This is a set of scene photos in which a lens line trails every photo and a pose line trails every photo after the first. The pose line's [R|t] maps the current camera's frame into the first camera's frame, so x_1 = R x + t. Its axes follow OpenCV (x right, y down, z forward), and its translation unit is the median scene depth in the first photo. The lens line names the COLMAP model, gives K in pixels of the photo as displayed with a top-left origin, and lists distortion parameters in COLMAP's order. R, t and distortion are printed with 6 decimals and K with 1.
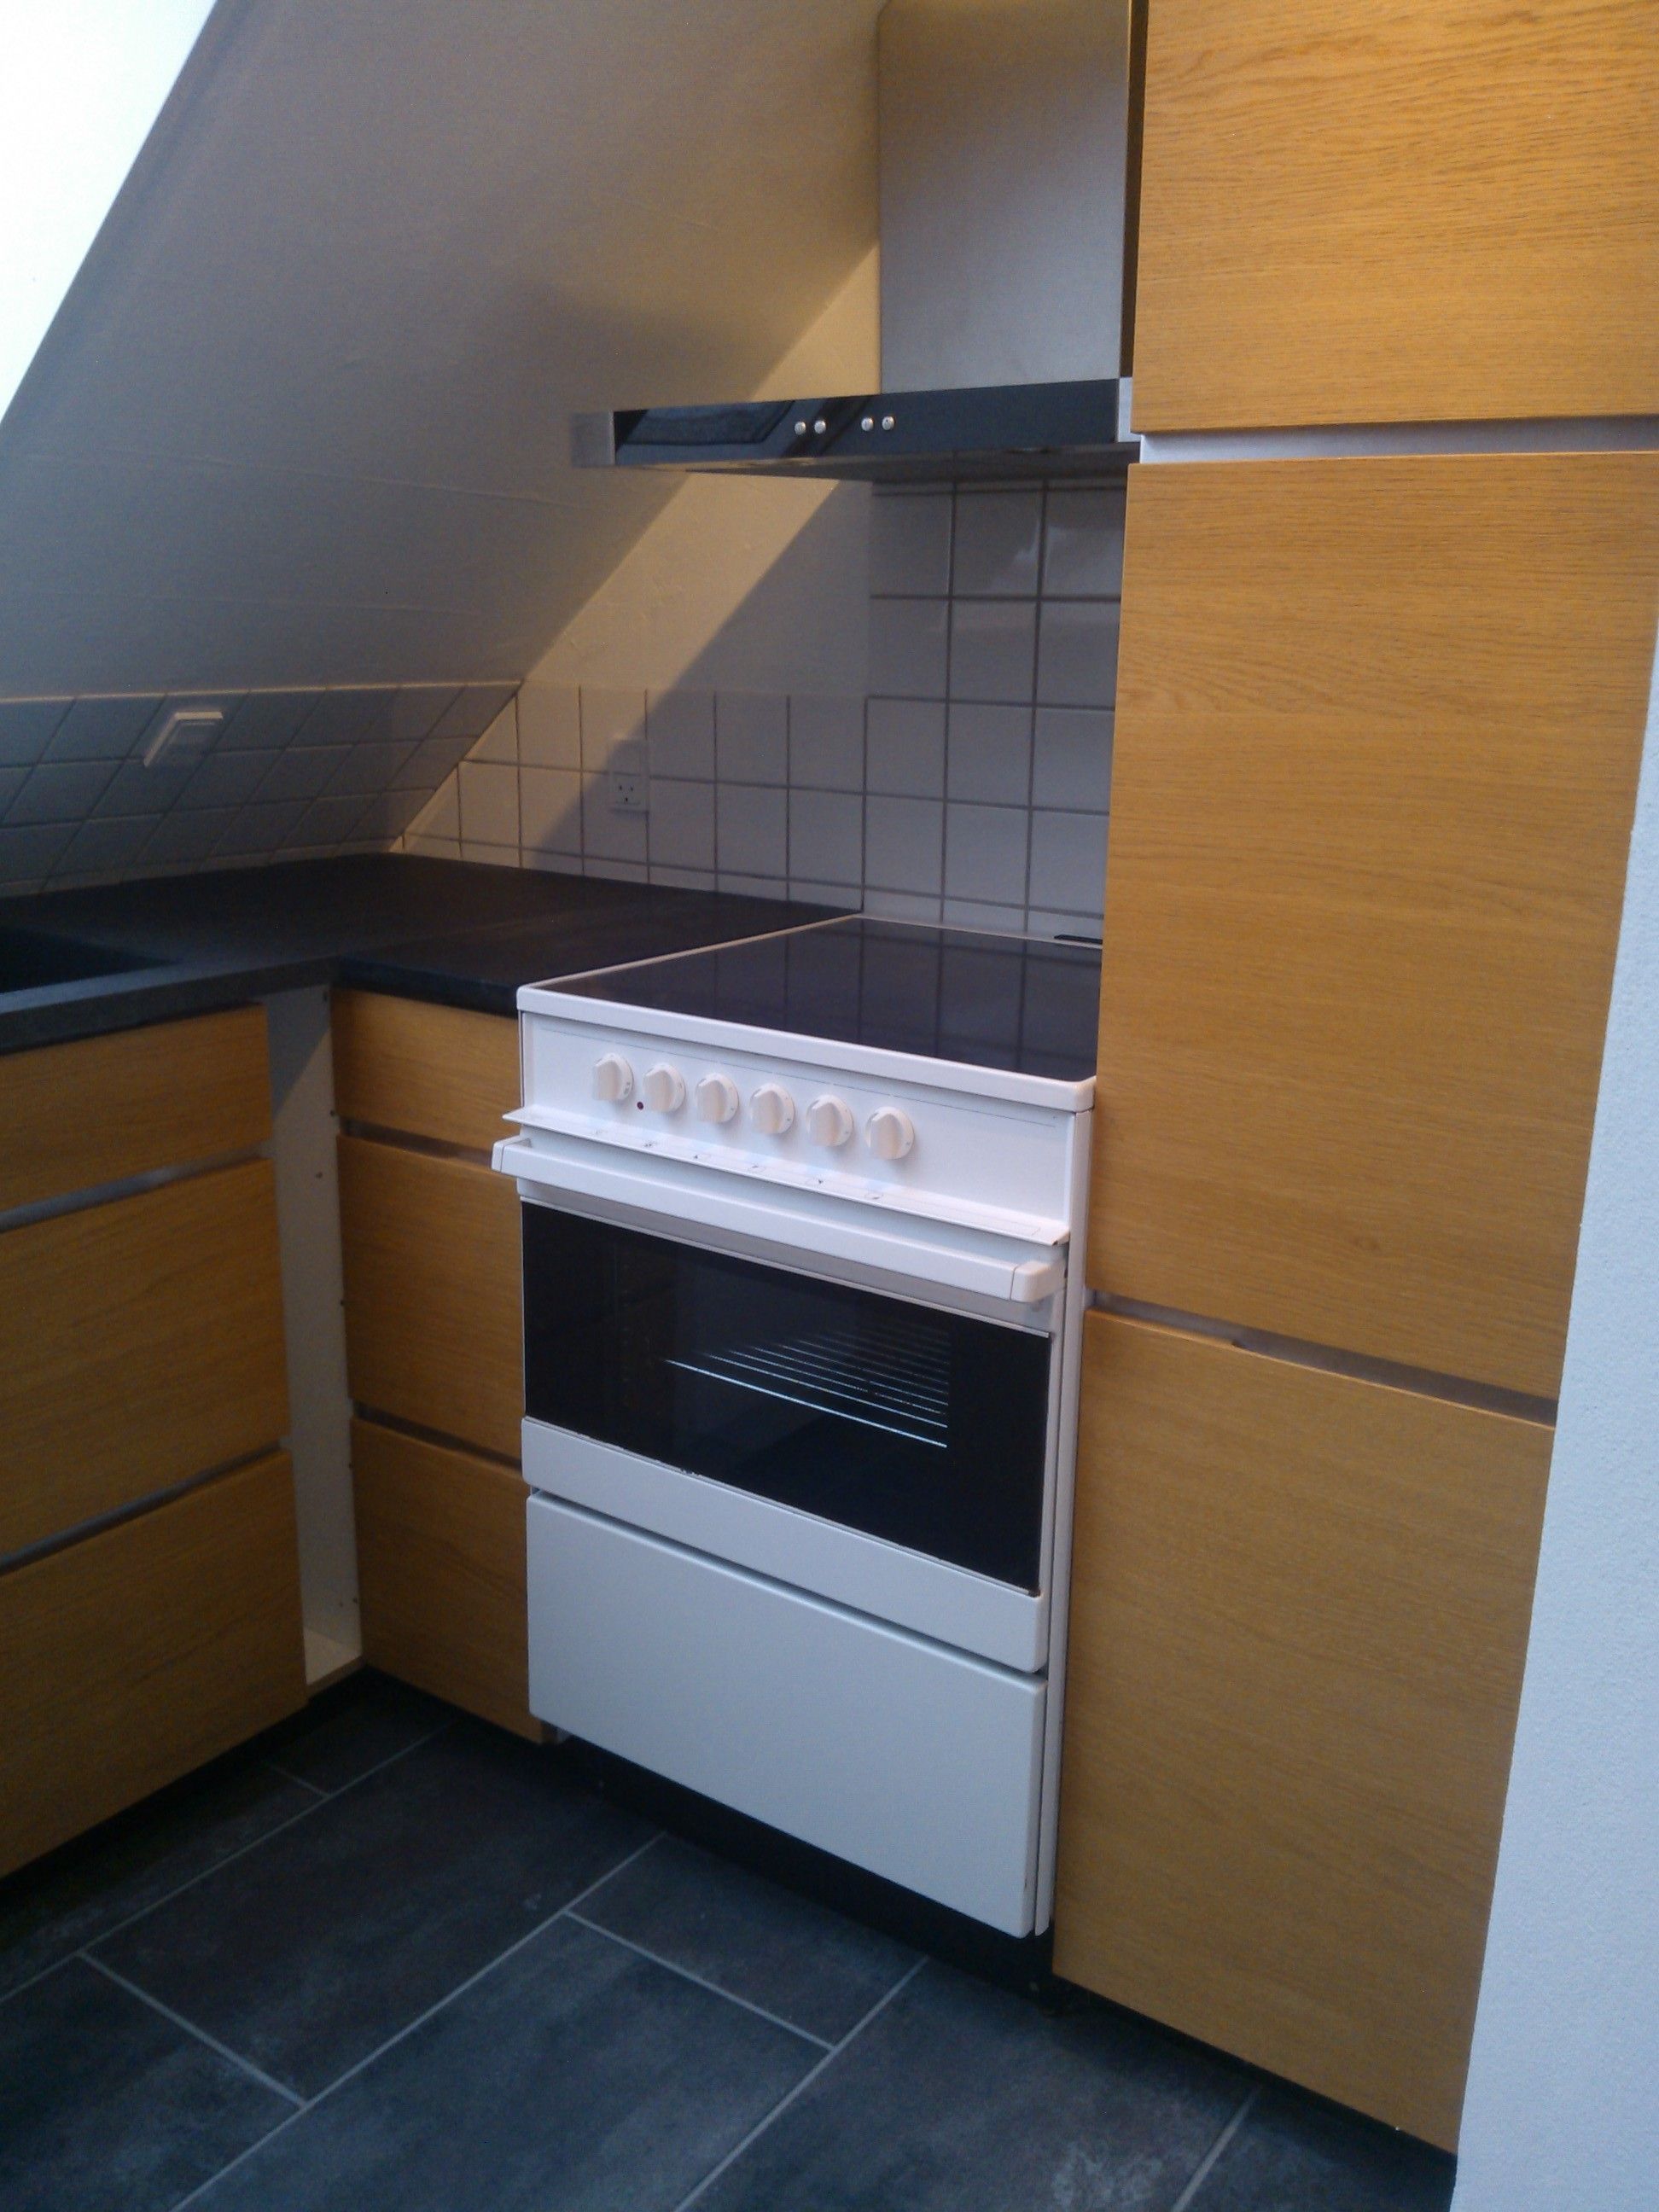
lens RADIAL K [[1887.7, 0, 829.8], [0, 1887.7, 1113.8], [0, 0, 1]] dist [0.017094, -0.137549]
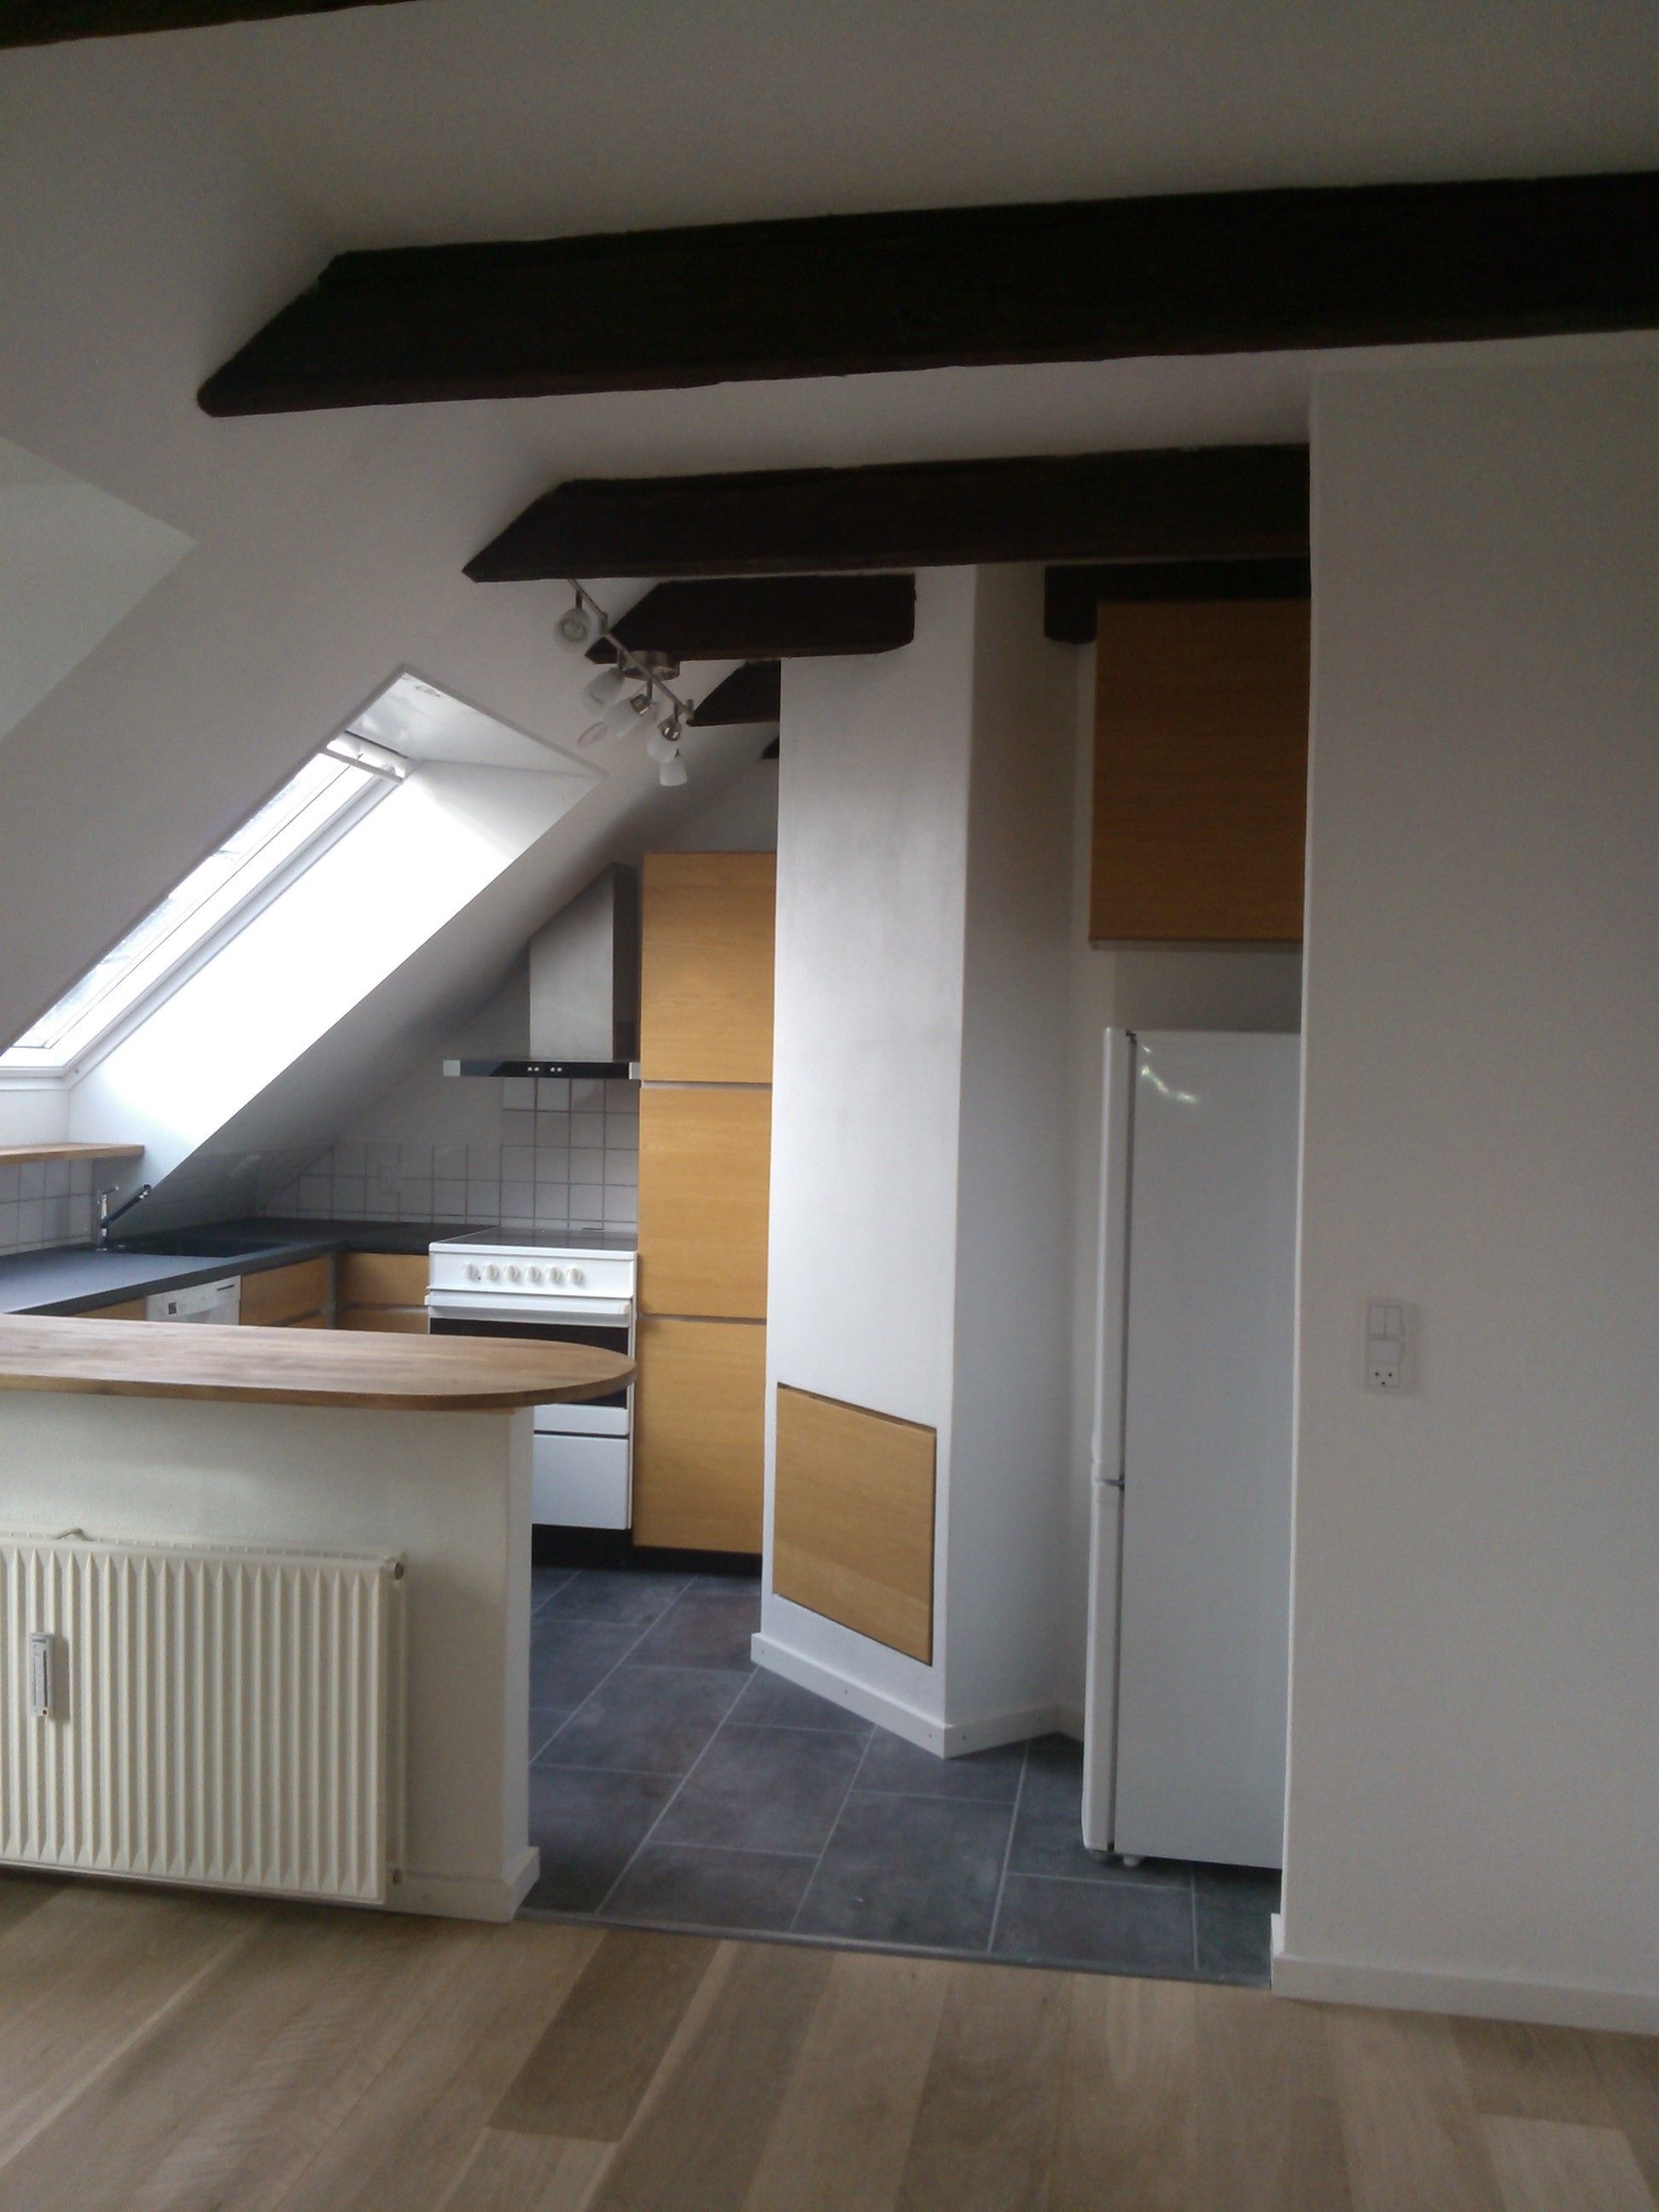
lens RADIAL K [[1887.7, 0, 842.5], [0, 1887.7, 1070.5], [0, 0, 1]] dist [0.017094, -0.137549]
pose [[0.904707, 0.000260, 0.426034, -0.909334], [0.104358, 0.969400, -0.222202, 0.428832], [-0.413055, 0.245488, 0.876995, -2.097449]]
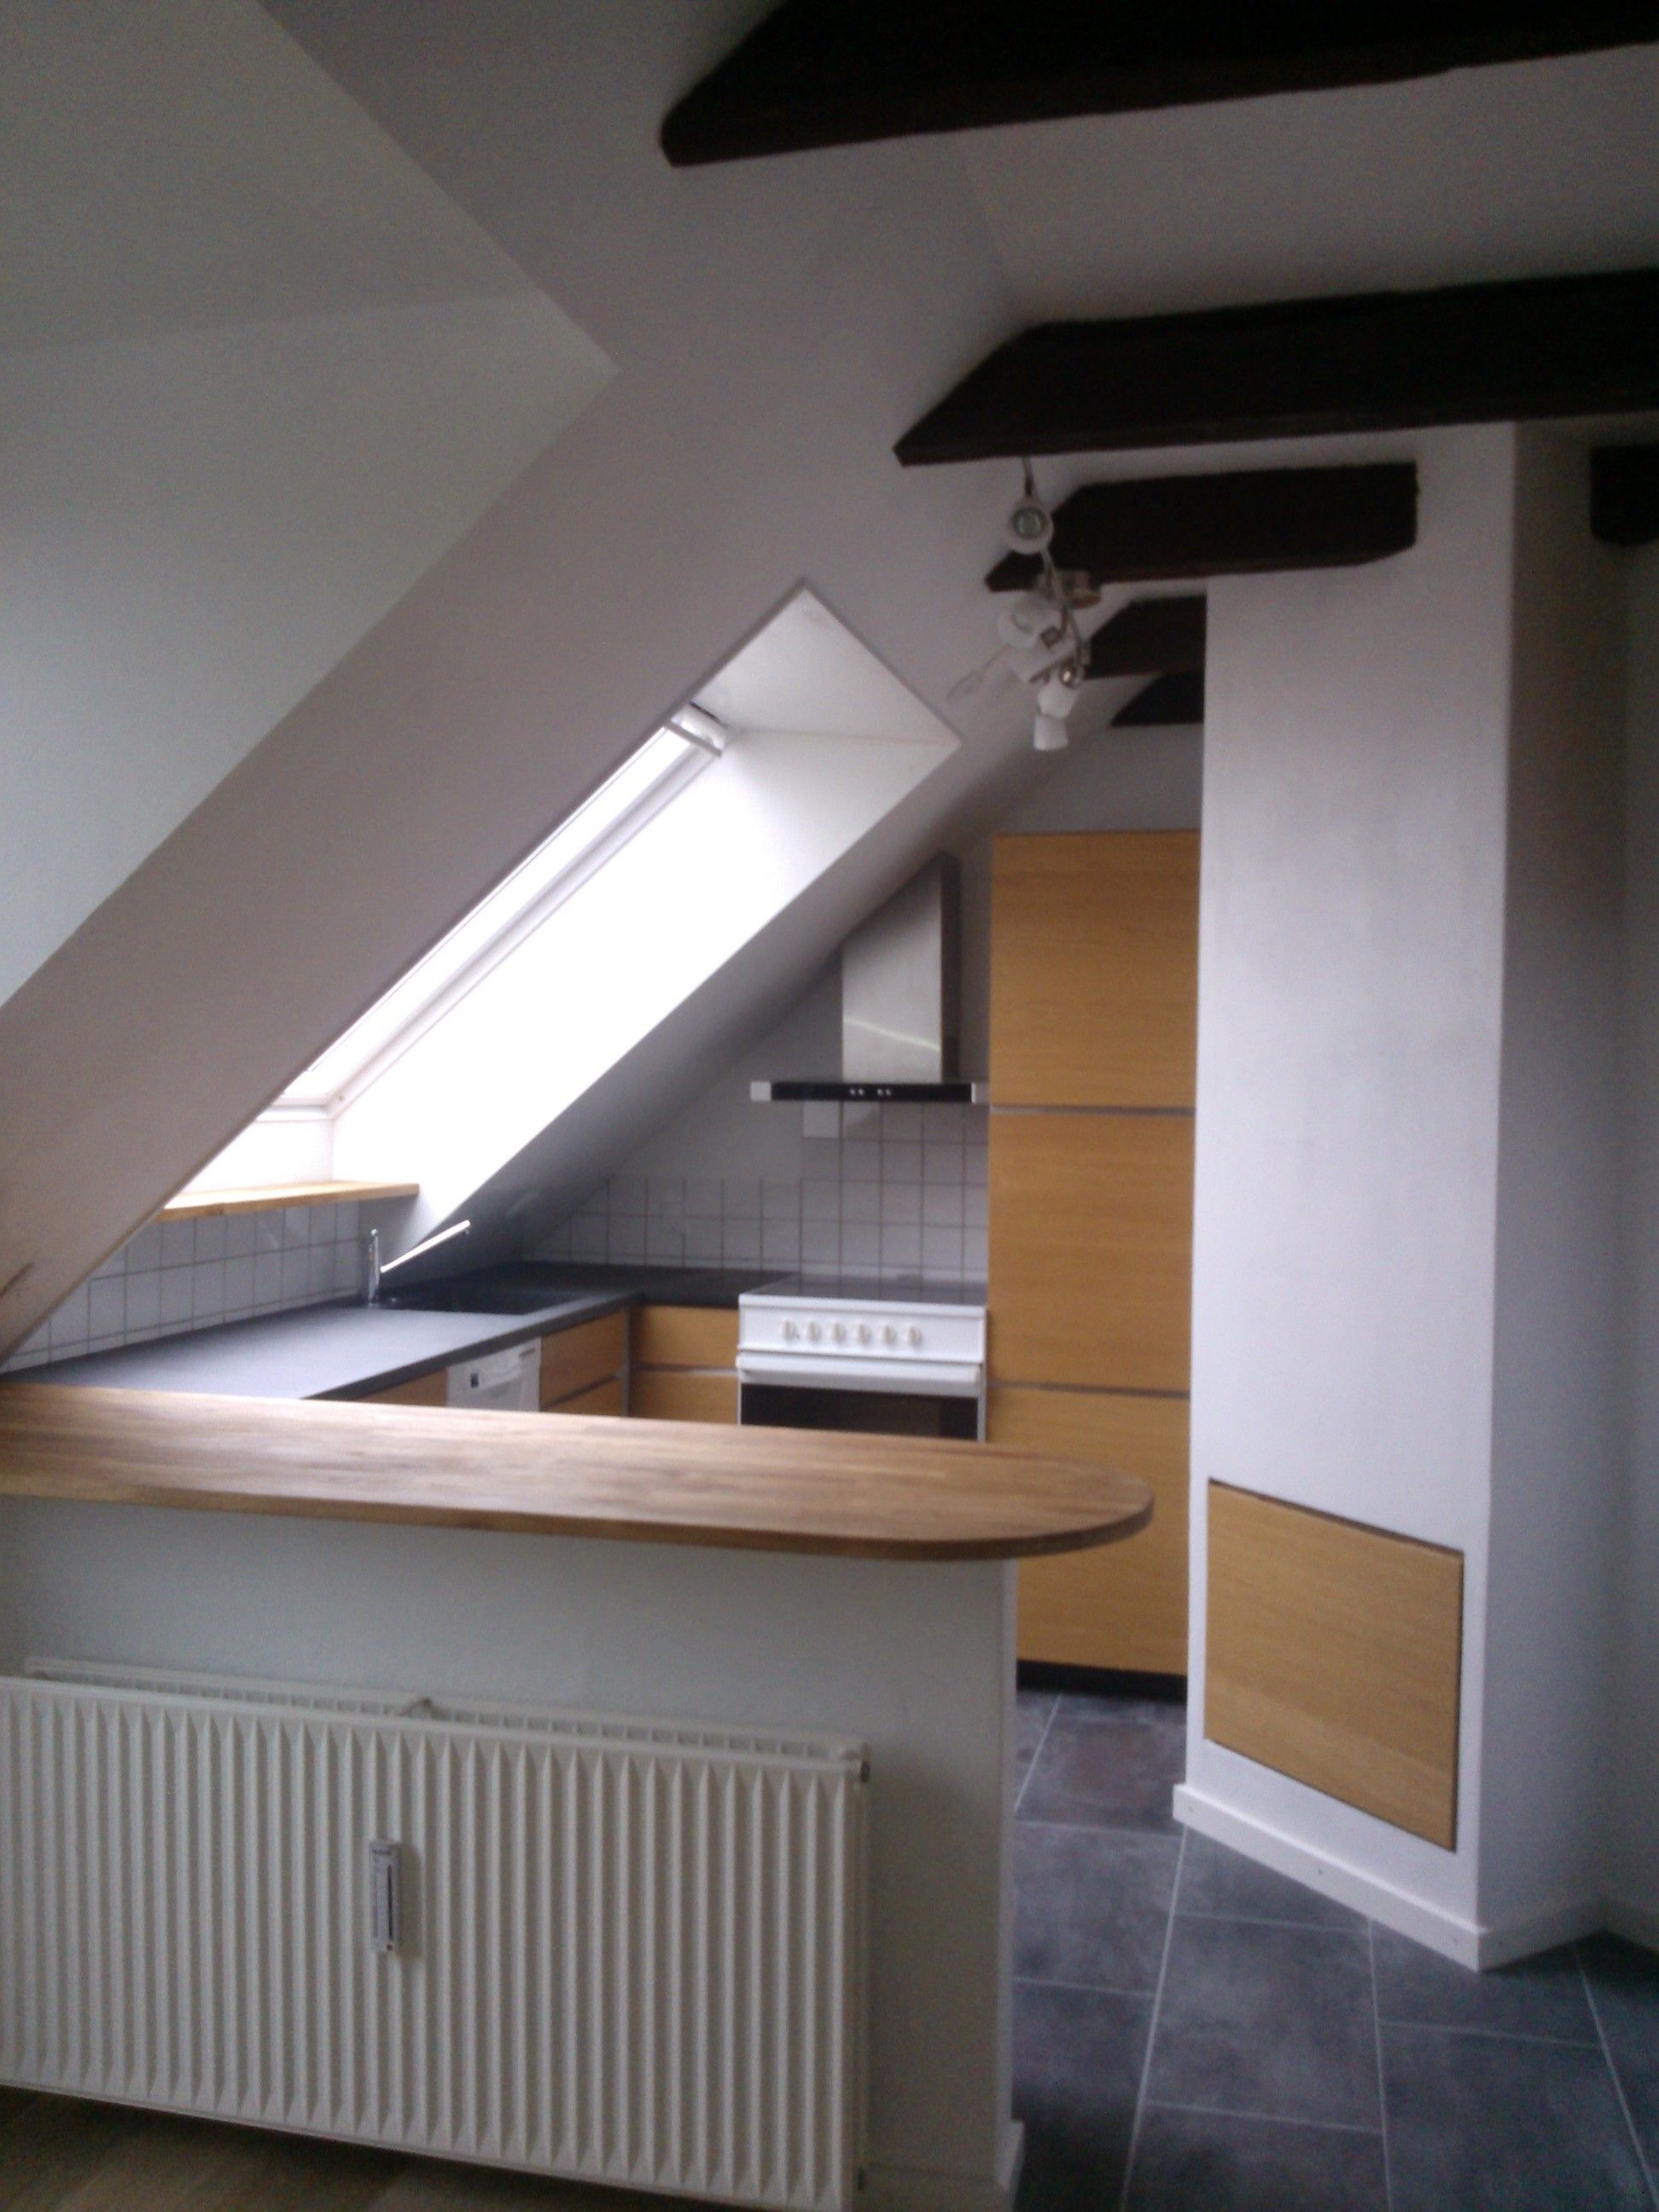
lens RADIAL K [[1887.7, 0, 833.1], [0, 1887.7, 1070.6], [0, 0, 1]] dist [0.017094, -0.137549]
pose [[0.935976, -0.001194, 0.352062, -1.015817], [0.091839, 0.966199, -0.240882, 0.285216], [-0.339874, 0.257793, 0.904449, -1.539566]]
